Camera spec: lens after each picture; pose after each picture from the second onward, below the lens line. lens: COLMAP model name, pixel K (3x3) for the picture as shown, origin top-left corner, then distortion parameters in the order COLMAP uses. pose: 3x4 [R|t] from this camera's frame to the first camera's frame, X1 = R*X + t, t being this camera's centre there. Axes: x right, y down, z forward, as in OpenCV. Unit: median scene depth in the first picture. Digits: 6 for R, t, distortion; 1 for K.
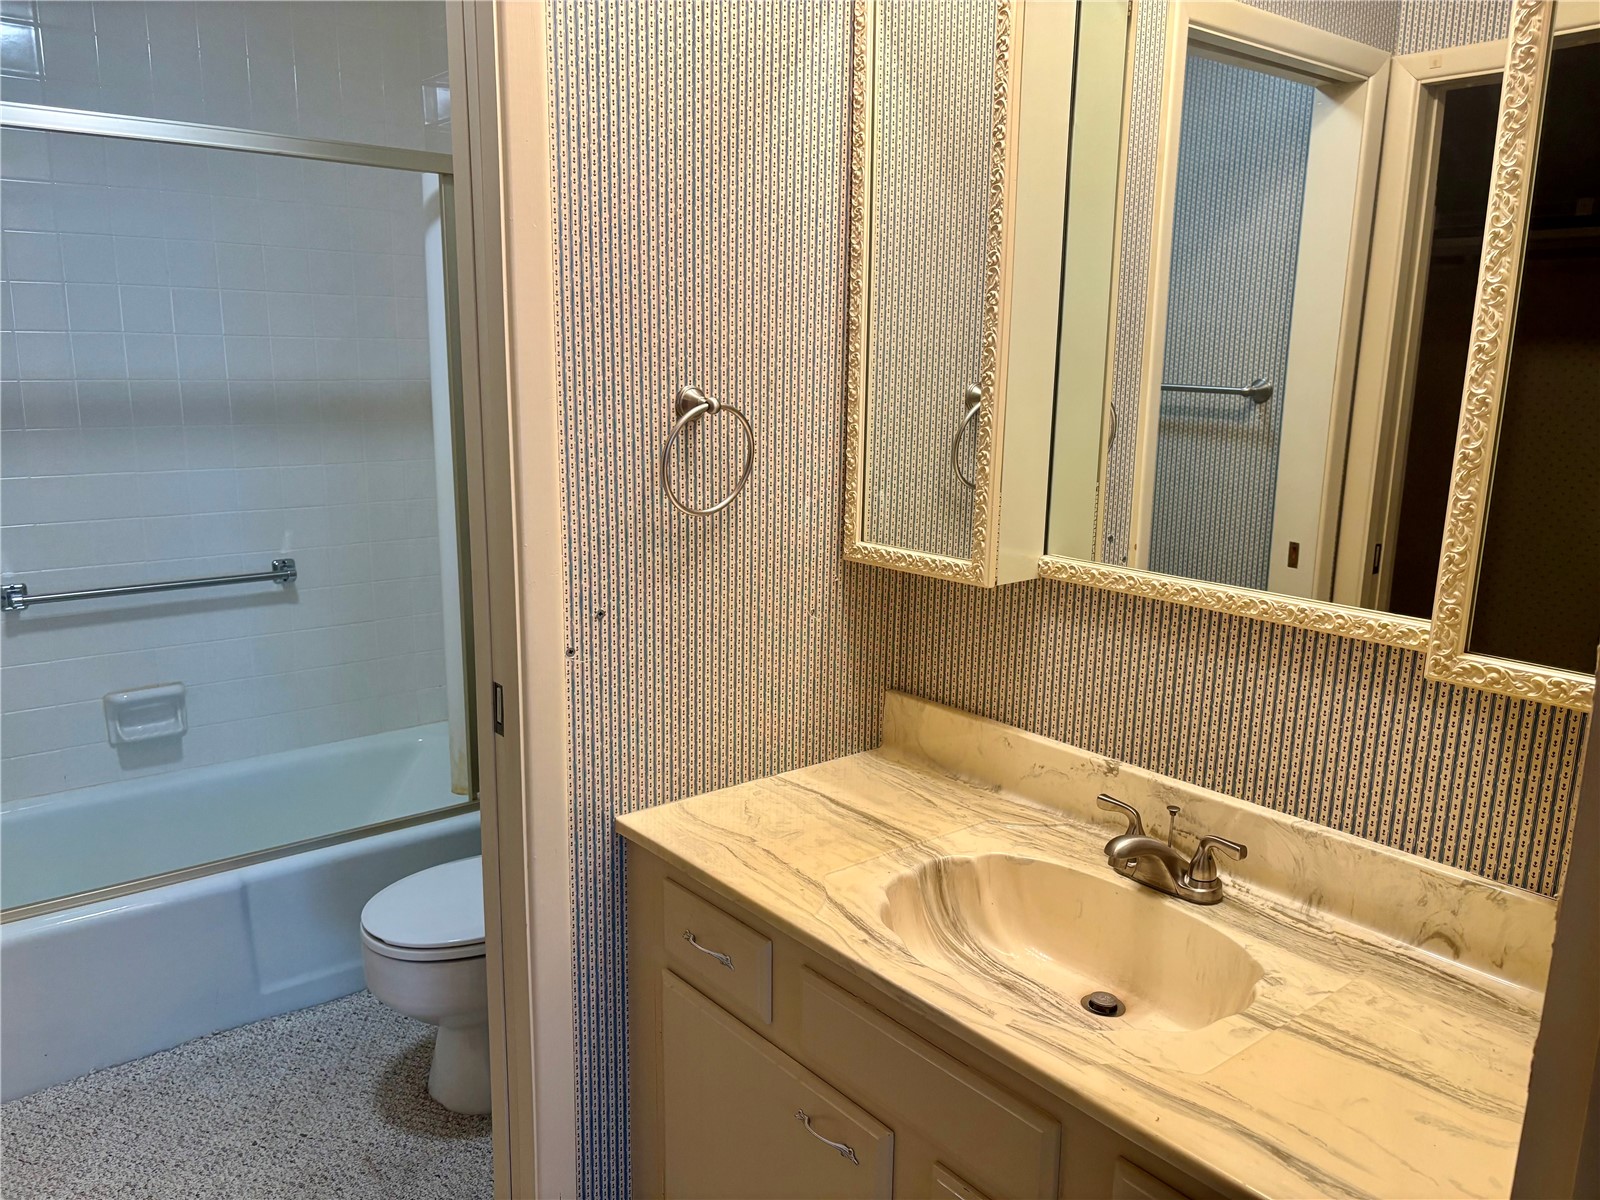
lens RADIAL K [[1204.3, 0, 797.4], [0, 1204.3, 596.7], [0, 0, 1]] dist [0.027574, -0.012467]
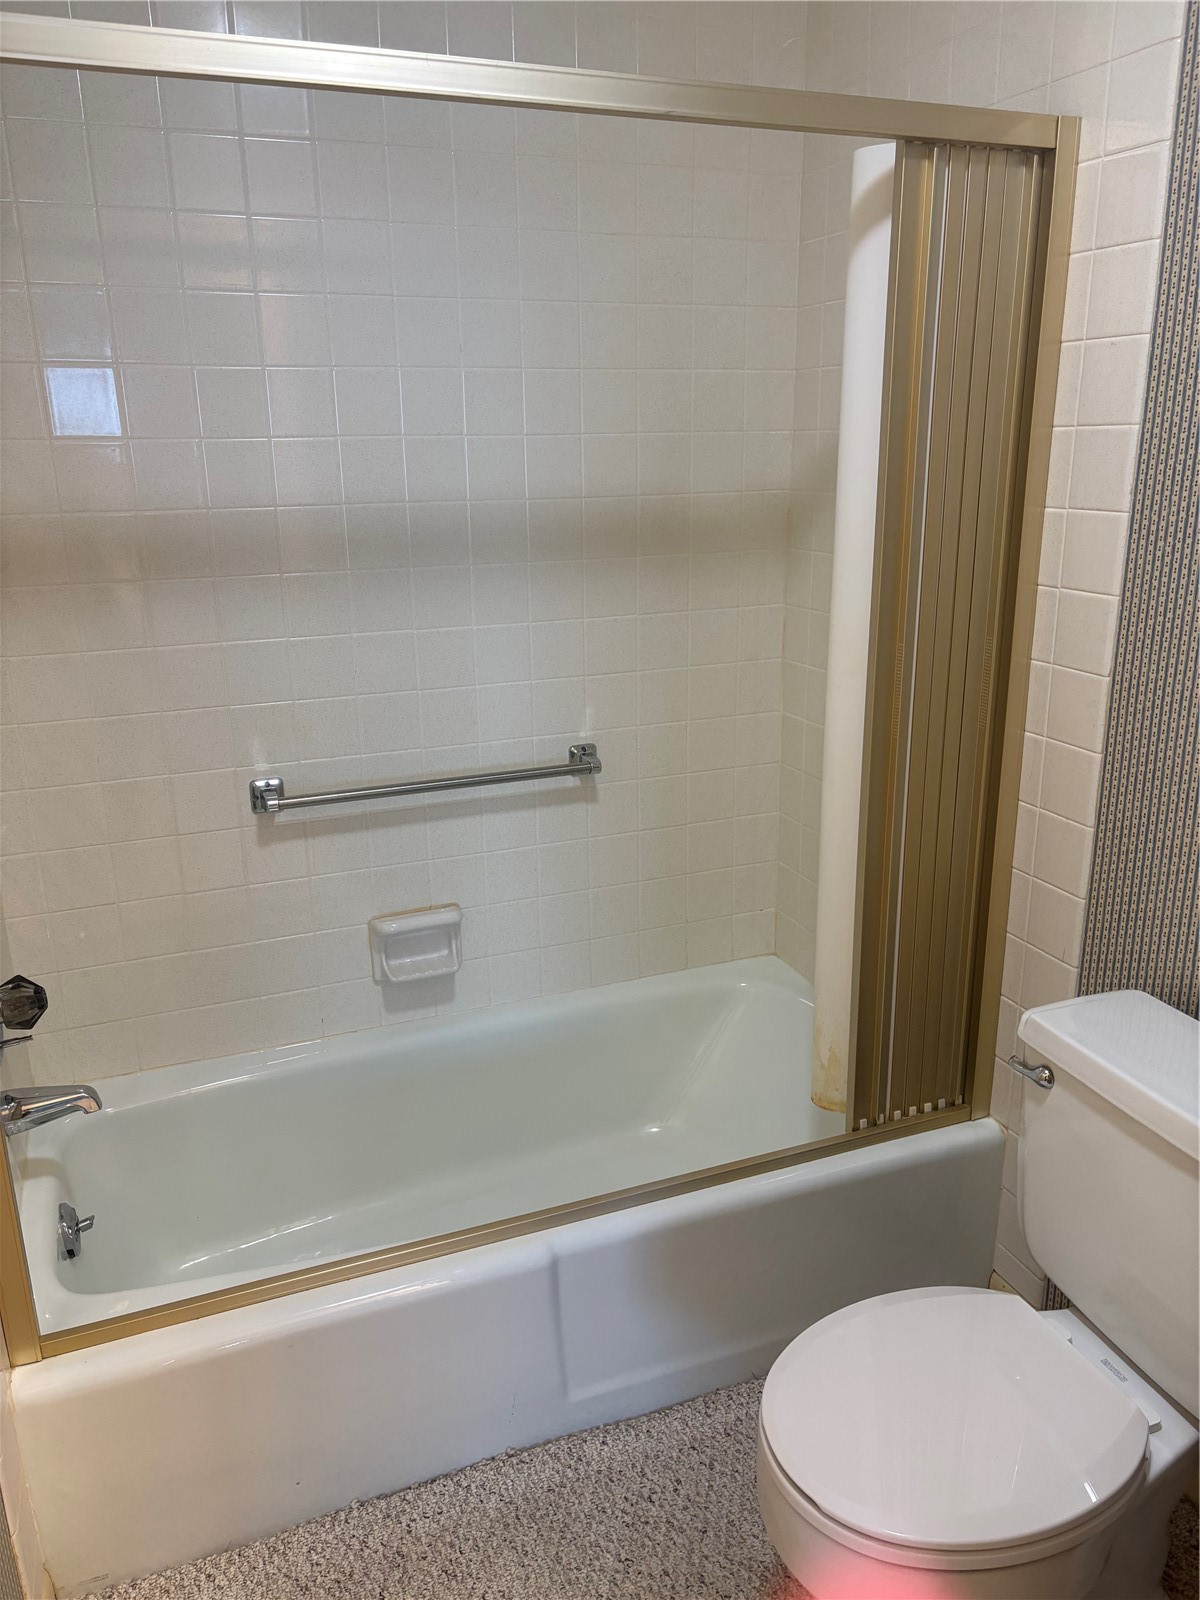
lens RADIAL K [[1204.3, 0, 603.3], [0, 1204.3, 804.3], [0, 0, 1]] dist [0.027574, -0.012467]
pose [[0.952965, 0.059450, -0.297191, -0.205934], [-0.035649, 0.995753, 0.084881, -0.061990], [0.300975, -0.070295, 0.951038, 0.321713]]
